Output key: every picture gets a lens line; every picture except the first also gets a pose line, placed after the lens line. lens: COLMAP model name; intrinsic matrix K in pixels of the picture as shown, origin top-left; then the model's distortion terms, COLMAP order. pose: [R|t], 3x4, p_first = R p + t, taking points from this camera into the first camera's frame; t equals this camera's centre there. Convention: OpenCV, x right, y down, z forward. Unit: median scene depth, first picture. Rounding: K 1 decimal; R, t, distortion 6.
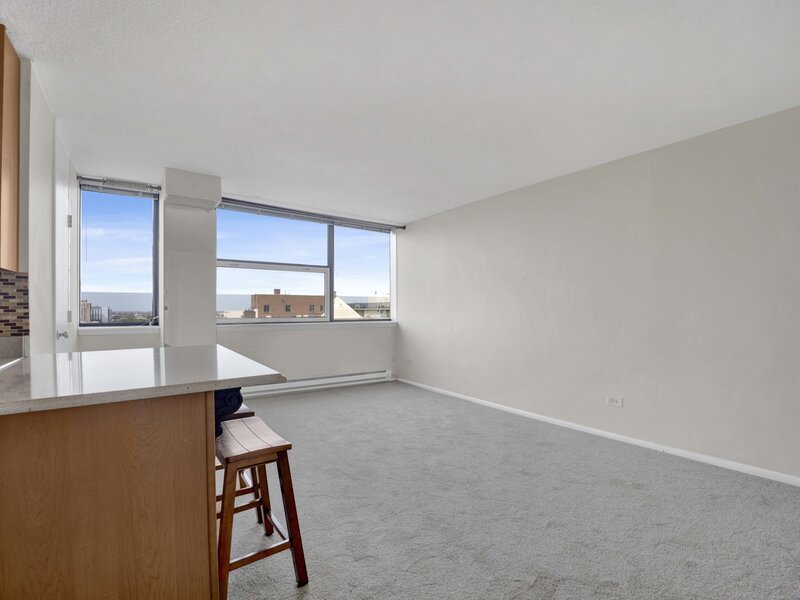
lens RADIAL K [[373.6, 0, 391.4], [0, 373.6, 315.6], [0, 0, 1]] dist [-0.011130, -0.001696]
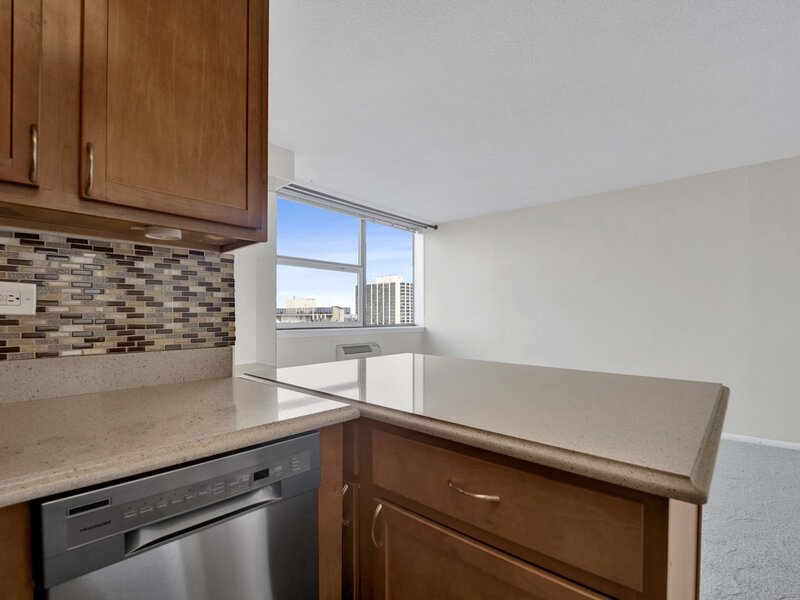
lens RADIAL K [[373.6, 0, 392.6], [0, 373.6, 343.6], [0, 0, 1]] dist [-0.011130, -0.001696]
pose [[0.979533, -0.012008, 0.200925, -0.833539], [0.000130, 0.998256, 0.059027, 0.009034], [-0.201283, -0.057793, 0.977827, 0.251474]]
